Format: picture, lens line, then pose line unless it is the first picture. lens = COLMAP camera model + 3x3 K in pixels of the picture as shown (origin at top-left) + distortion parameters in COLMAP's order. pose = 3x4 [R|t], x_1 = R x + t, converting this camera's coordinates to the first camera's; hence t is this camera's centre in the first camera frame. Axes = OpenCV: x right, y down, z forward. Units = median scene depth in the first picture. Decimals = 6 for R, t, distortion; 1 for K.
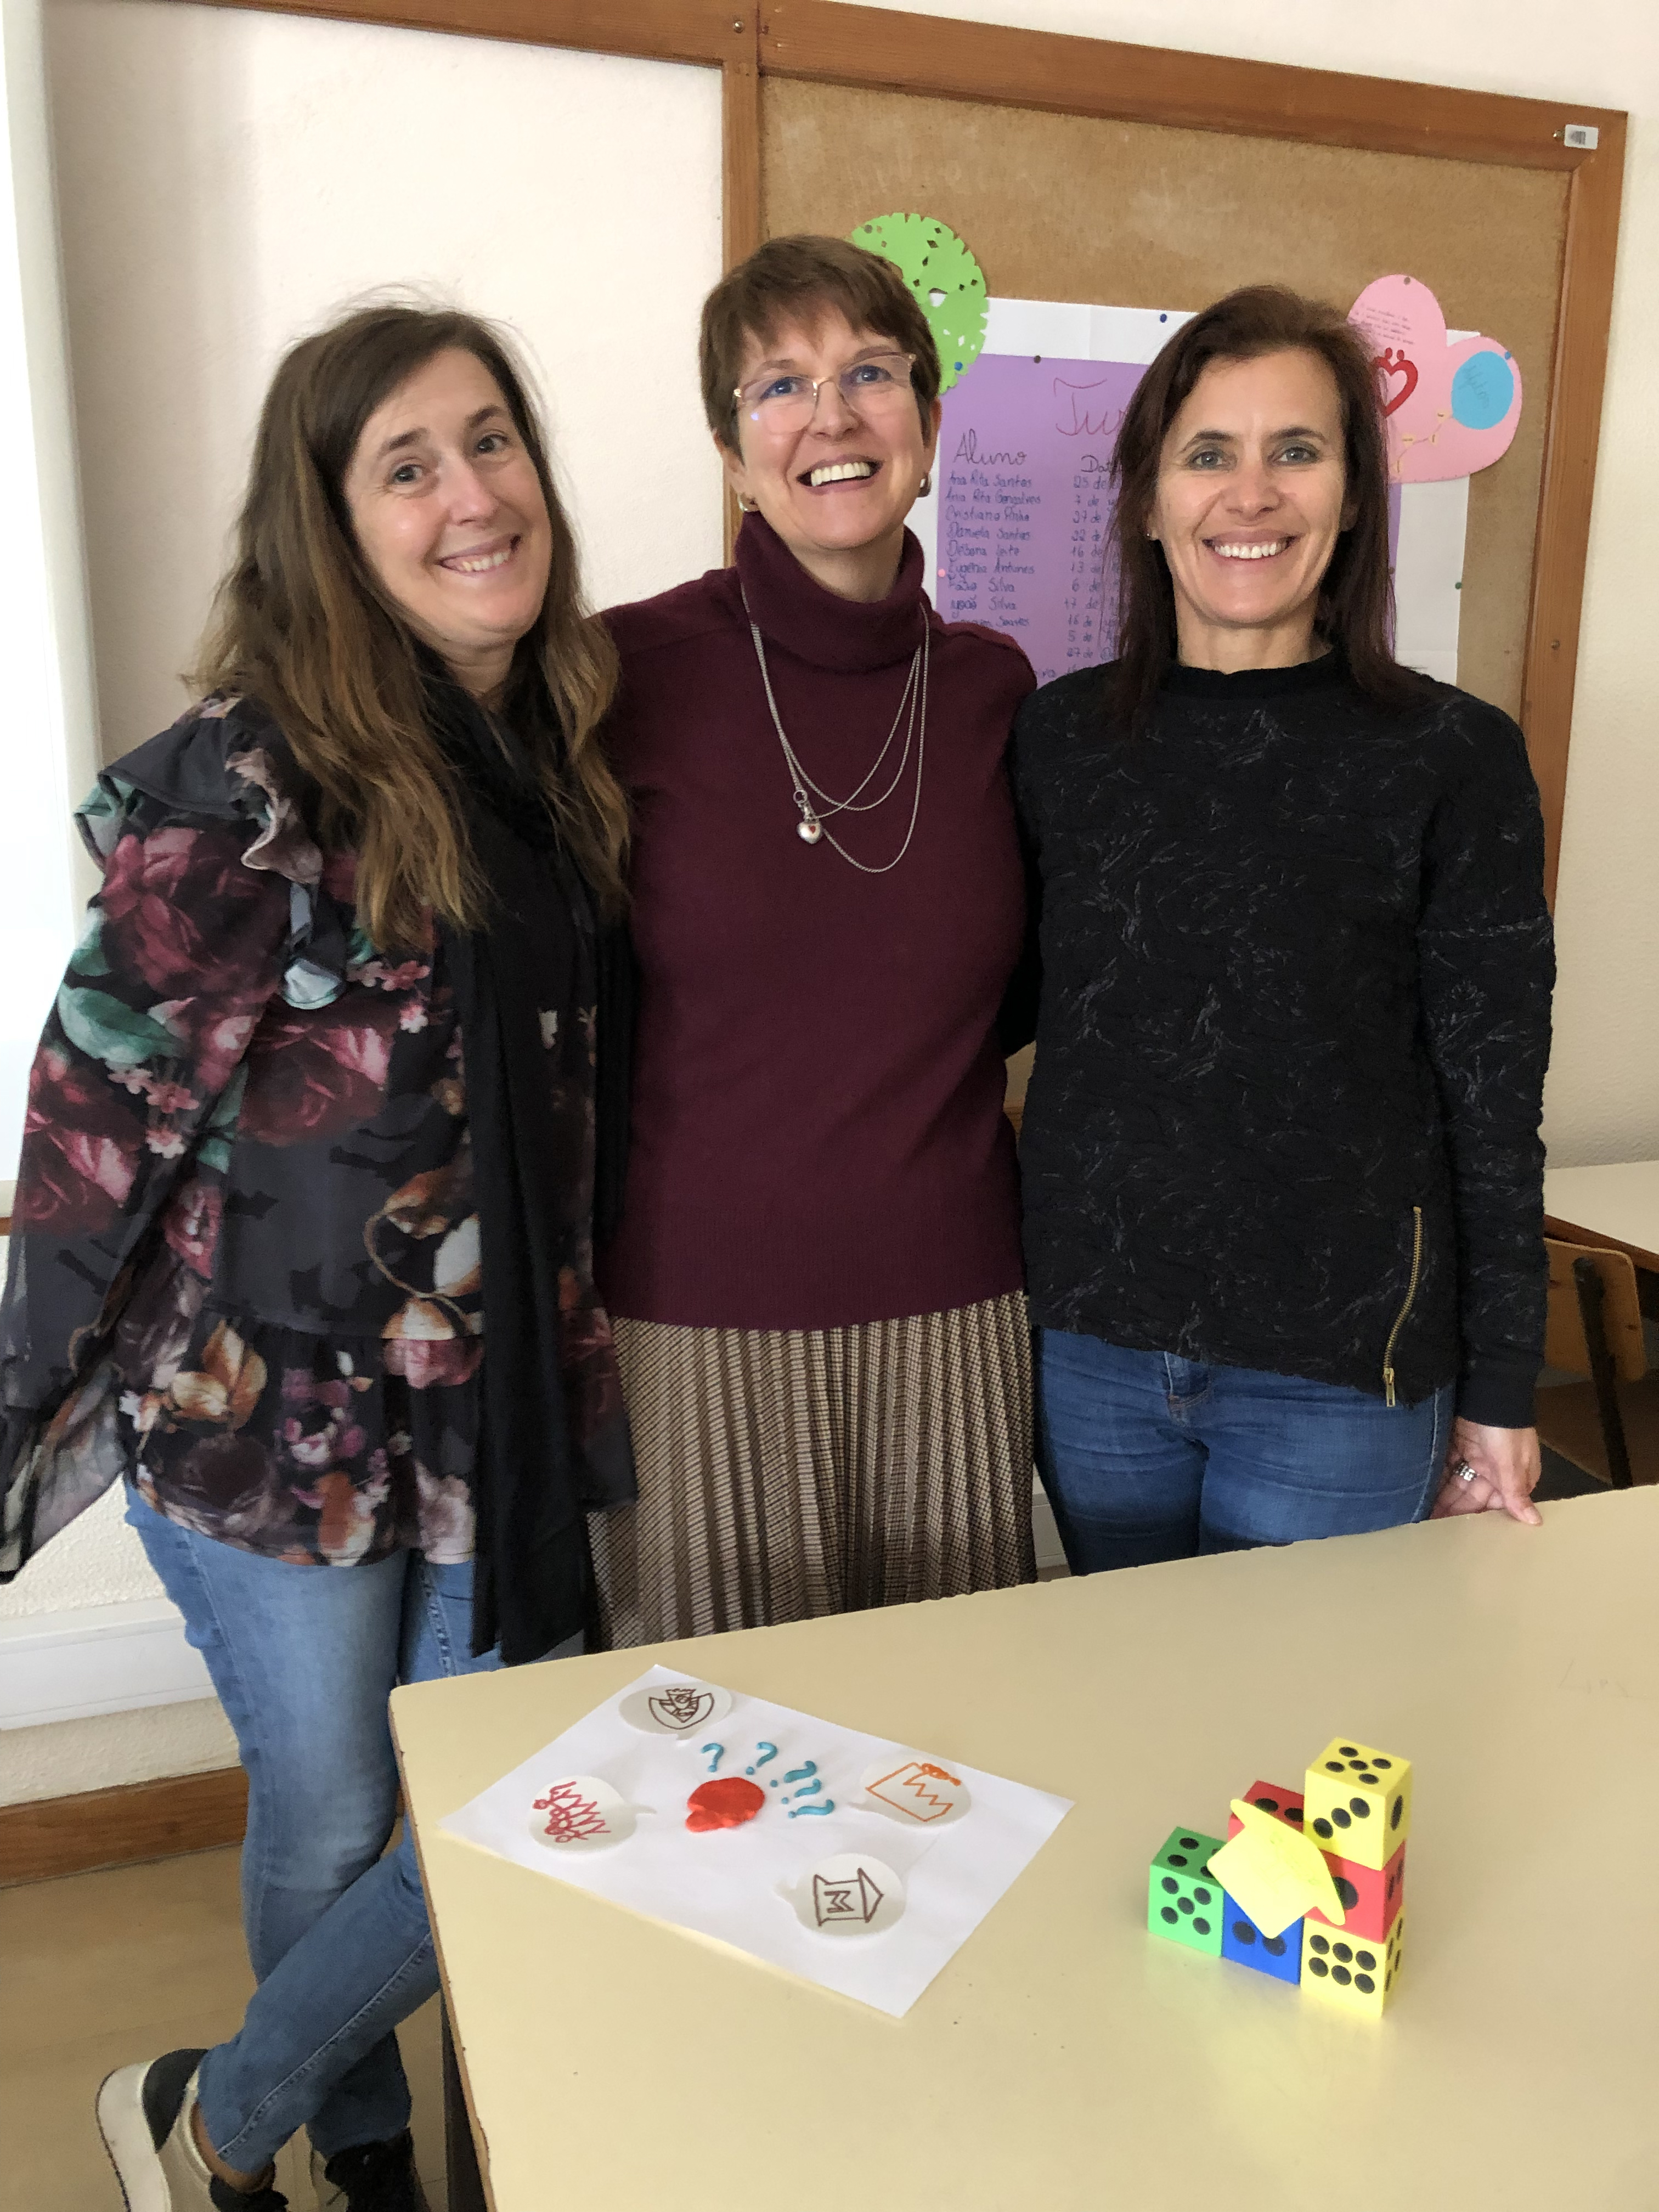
lens RADIAL K [[1763.8, 0, 829.5], [0, 1763.8, 1106.0], [0, 0, 1]] dist [0.121790, -0.165919]
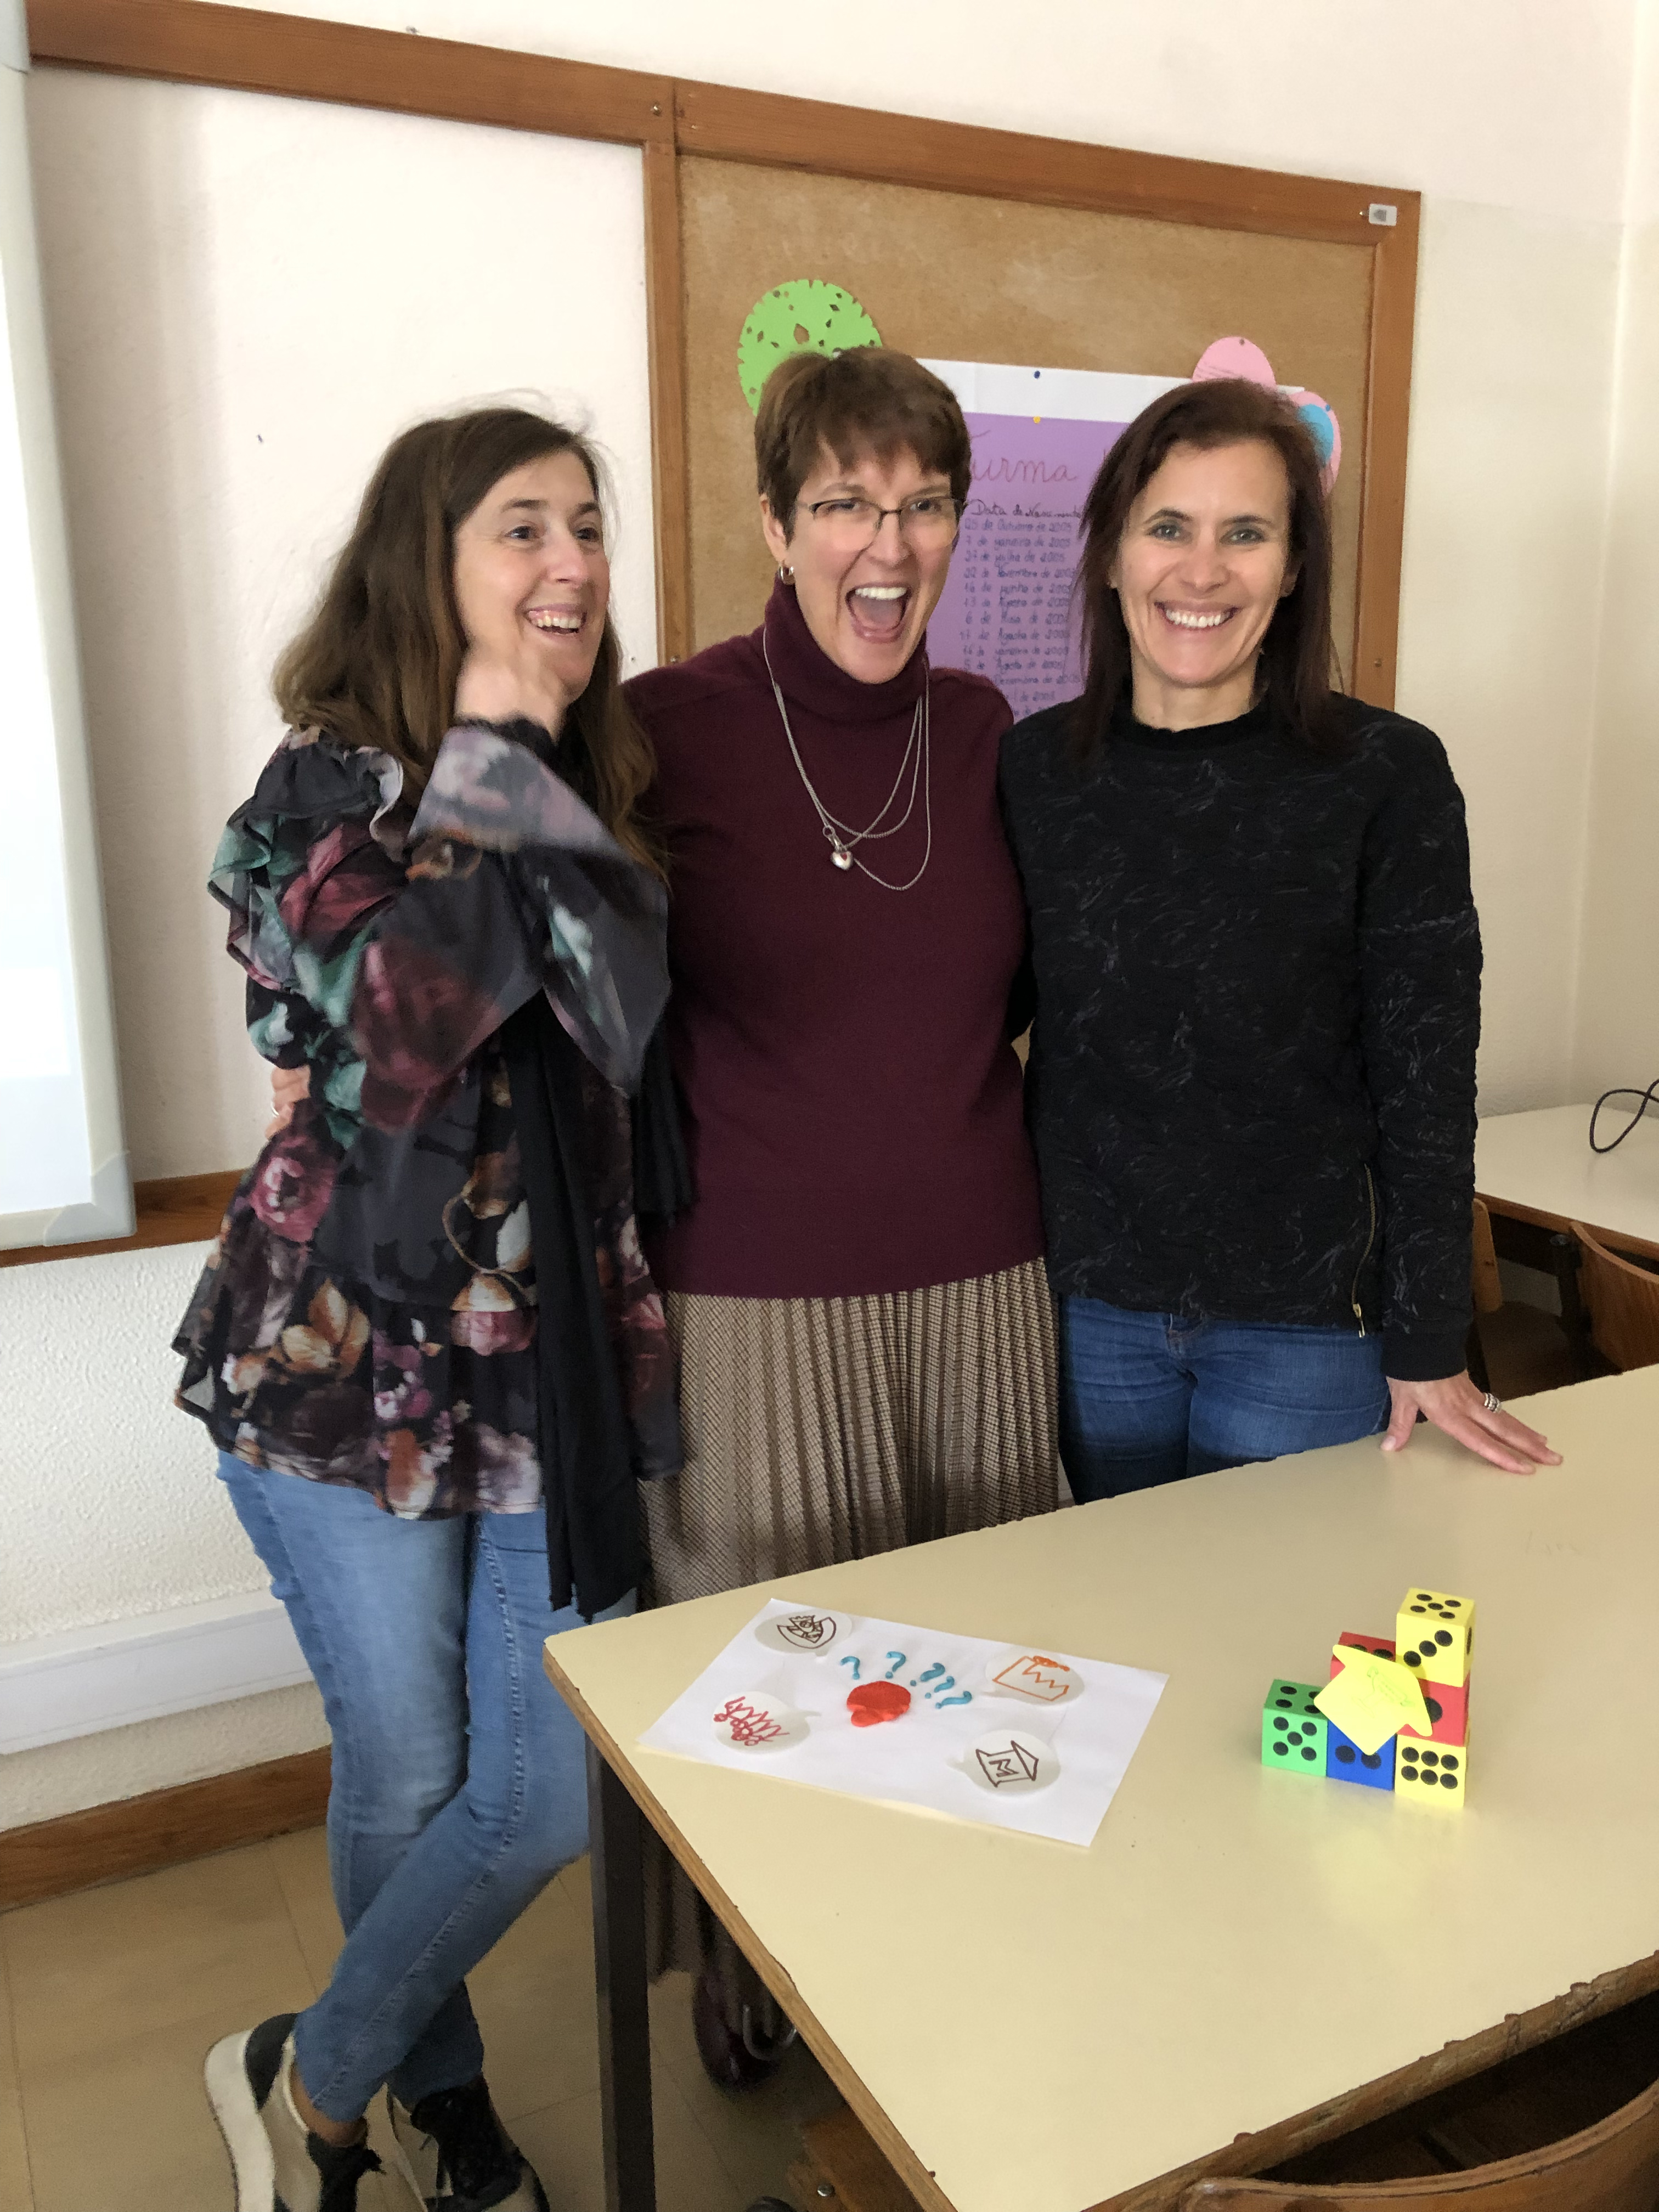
lens RADIAL K [[1754.7, 0, 856.3], [0, 1754.7, 1076.7], [0, 0, 1]] dist [0.195751, -0.364316]
pose [[0.989568, -0.043596, 0.137309, -0.176313], [0.045570, 0.998898, -0.011269, -0.002897], [-0.136667, 0.017408, 0.990464, -0.126587]]
